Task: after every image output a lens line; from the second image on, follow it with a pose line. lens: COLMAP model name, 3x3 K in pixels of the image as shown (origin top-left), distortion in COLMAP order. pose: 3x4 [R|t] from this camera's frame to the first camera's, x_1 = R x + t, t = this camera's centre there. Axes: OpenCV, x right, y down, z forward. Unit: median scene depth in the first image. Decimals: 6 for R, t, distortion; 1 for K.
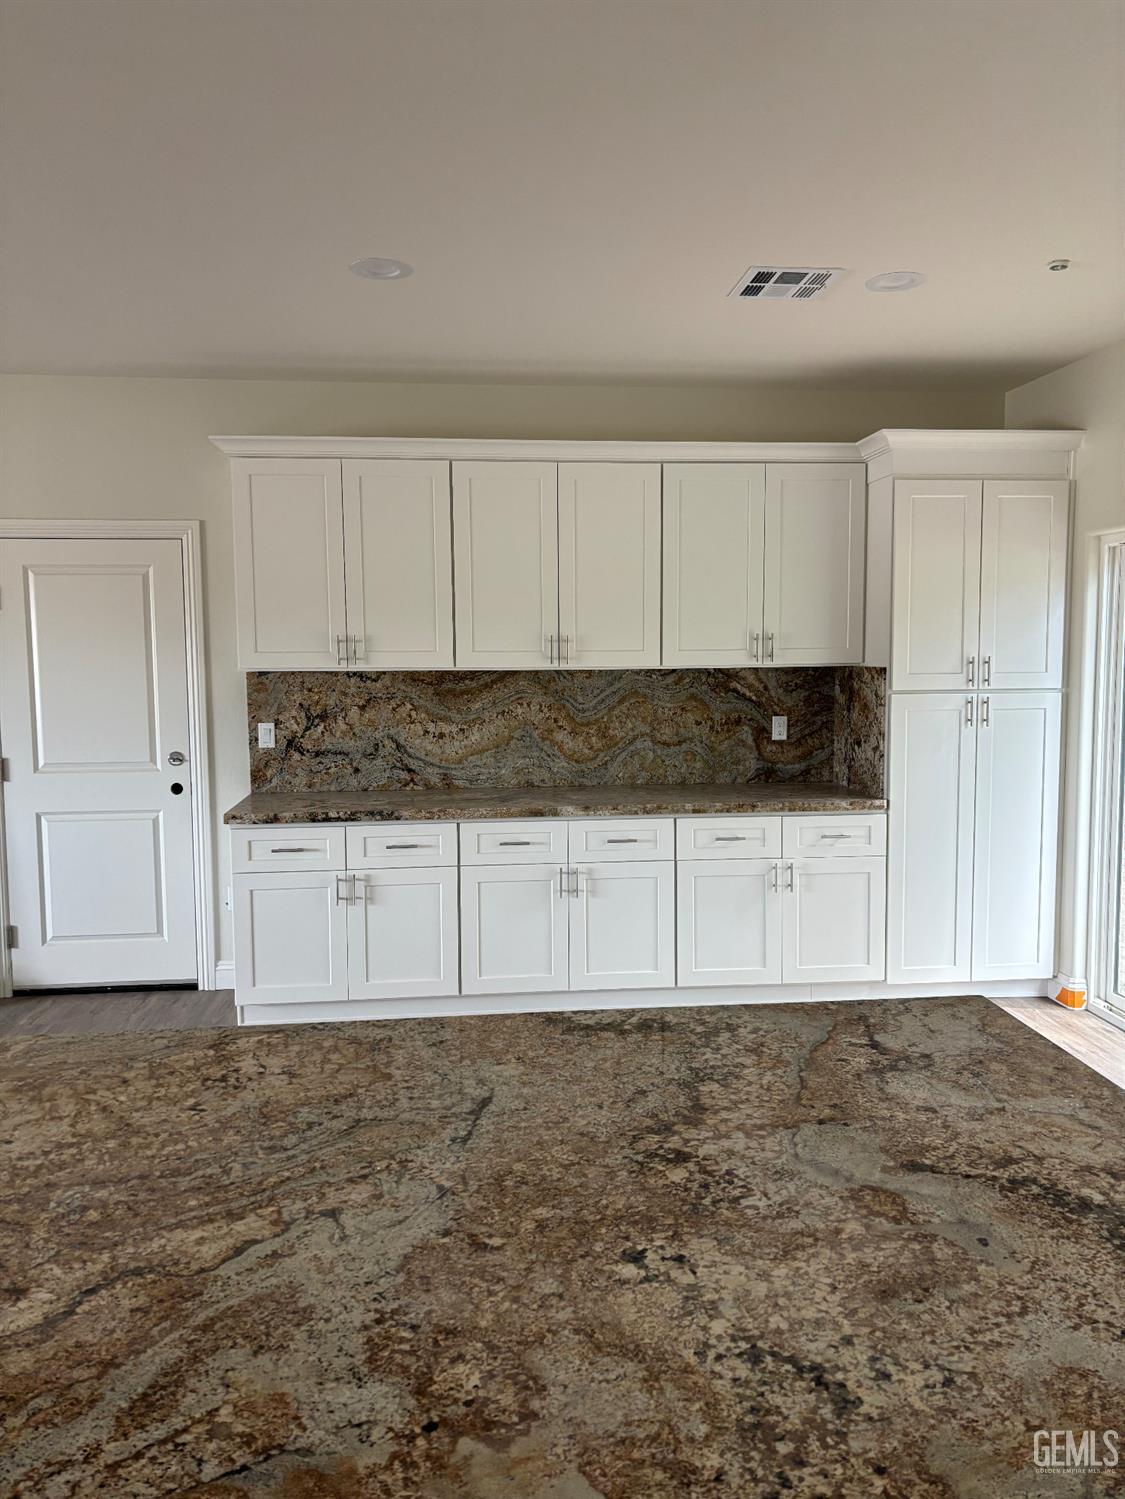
lens RADIAL K [[1139.3, 0, 562.6], [0, 1139.3, 750.7], [0, 0, 1]] dist [0.020049, -0.018123]
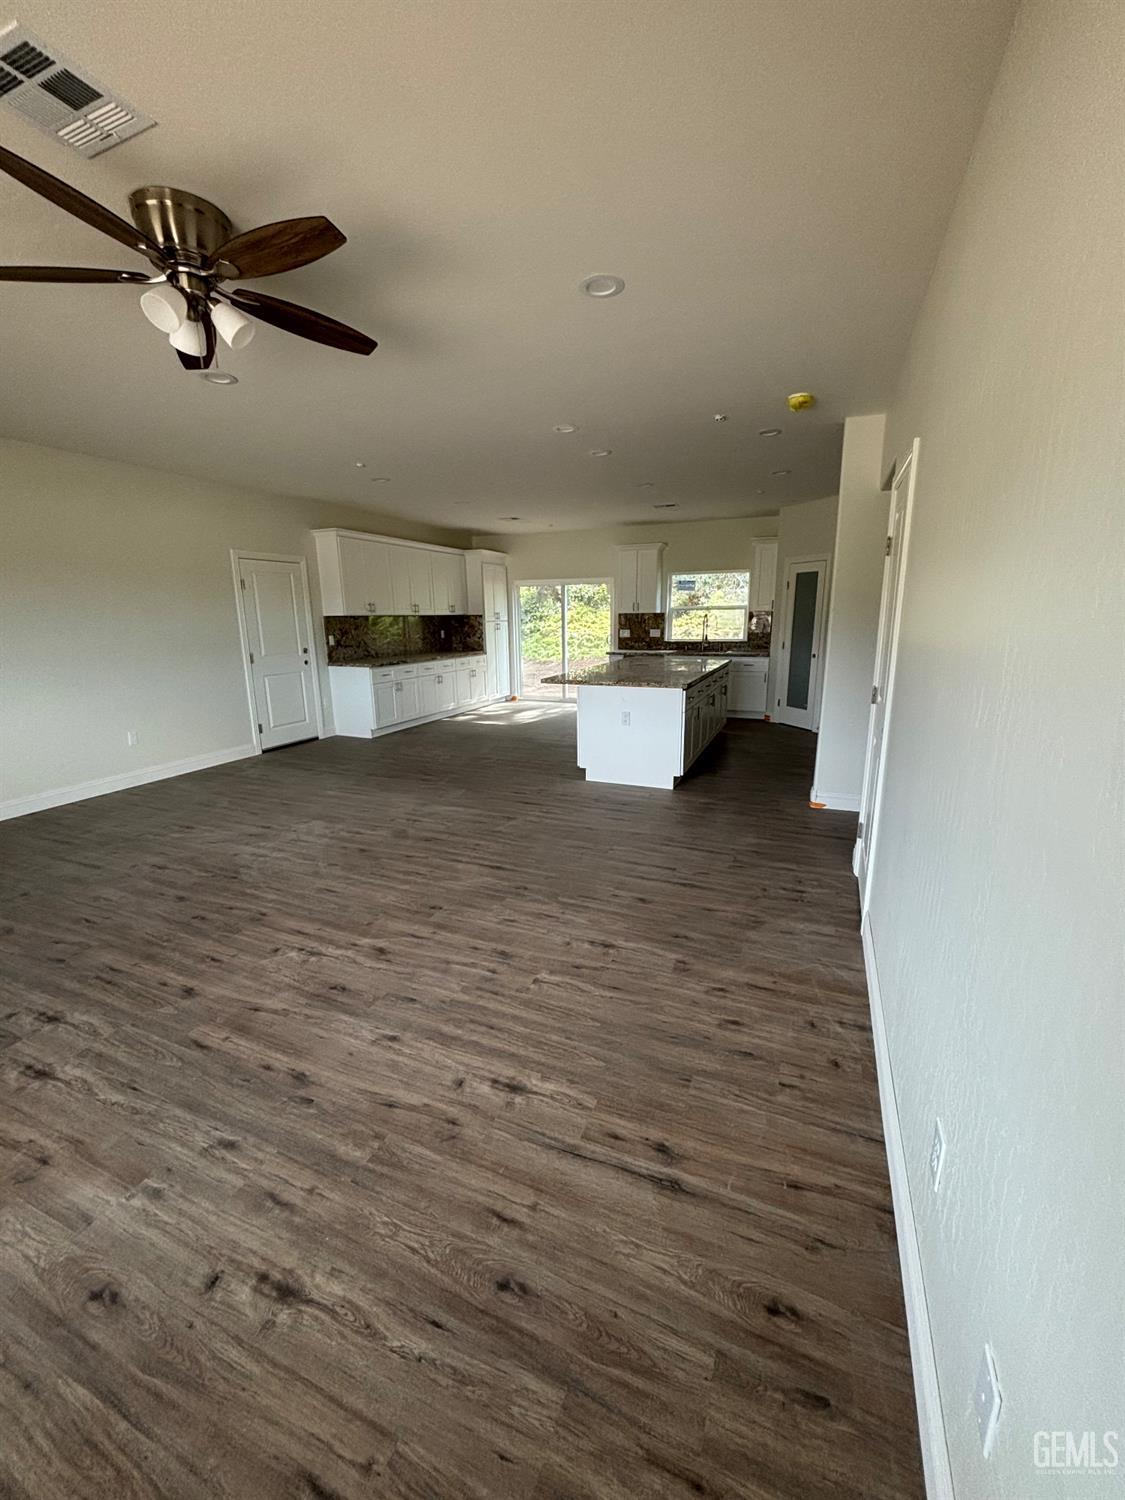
lens RADIAL K [[604.4, 0, 560.7], [0, 604.4, 749.8], [0, 0, 1]] dist [-0.000682, -0.000865]
pose [[0.473945, -0.188845, 0.860066, -2.045223], [0.077794, 0.981893, 0.172725, 0.057049], [-0.877111, -0.014954, 0.480054, -0.264403]]
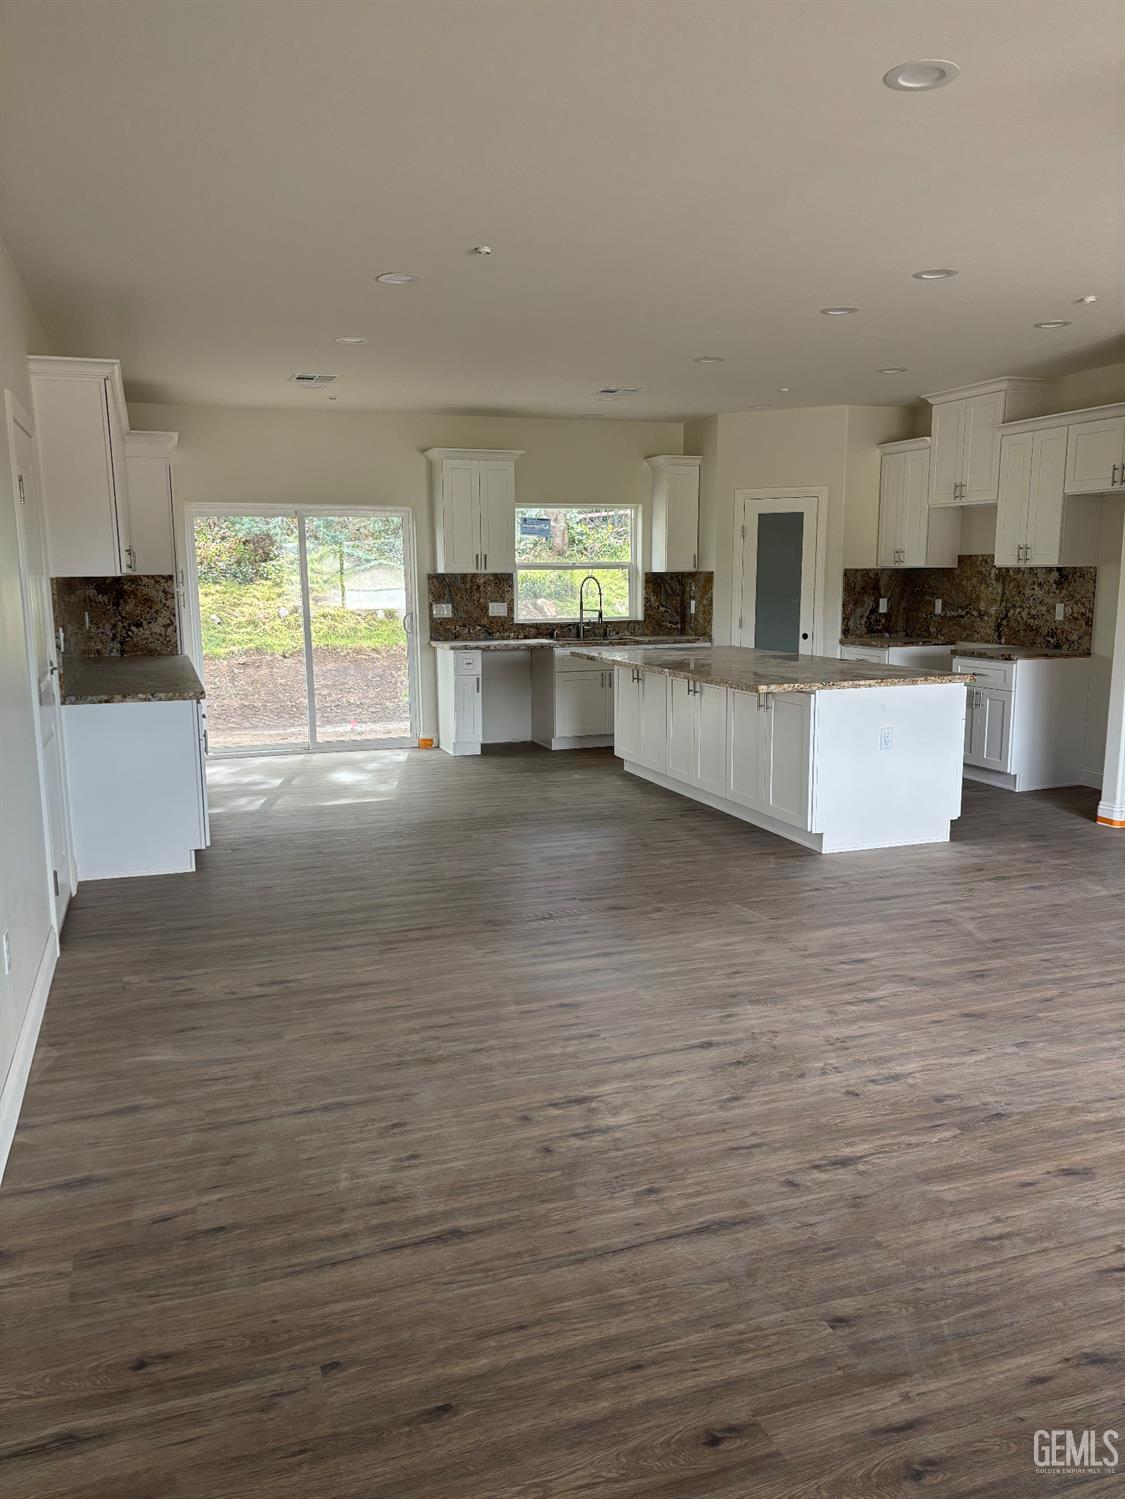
lens RADIAL K [[1139.3, 0, 563.3], [0, 1139.3, 752.5], [0, 0, 1]] dist [0.020049, -0.018123]
pose [[-0.251439, -0.141578, 0.957462, -2.224882], [0.087003, 0.981933, 0.168044, -0.073715], [-0.963955, 0.125555, -0.234579, 1.300197]]
